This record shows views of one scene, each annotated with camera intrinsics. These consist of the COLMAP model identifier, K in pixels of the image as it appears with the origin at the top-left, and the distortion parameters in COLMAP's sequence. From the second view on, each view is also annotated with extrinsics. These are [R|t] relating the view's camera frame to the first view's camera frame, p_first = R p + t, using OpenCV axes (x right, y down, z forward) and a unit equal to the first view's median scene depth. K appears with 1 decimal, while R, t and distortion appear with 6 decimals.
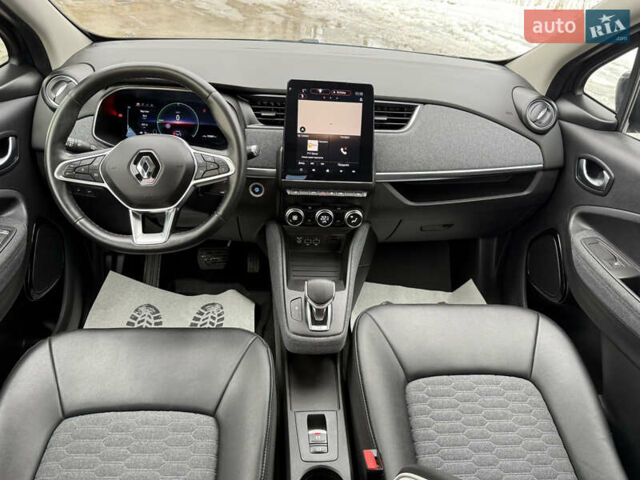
lens RADIAL K [[452.1, 0, 322.6], [0, 452.1, 237.2], [0, 0, 1]] dist [0.004580, -0.000220]
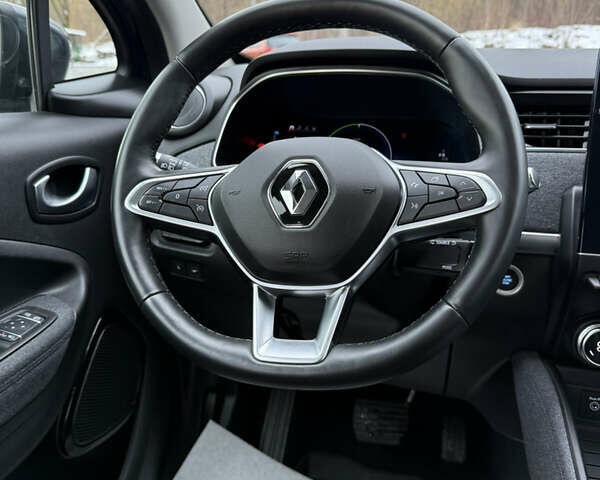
lens RADIAL K [[580.0, 0, 299.3], [0, 580.0, 246.7], [0, 0, 1]] dist [0.148198, -0.312615]
pose [[0.942241, 0.029203, -0.333660, -0.155582], [-0.114072, 0.964614, -0.237711, 0.033141], [0.314911, 0.262042, 0.912231, 0.389147]]
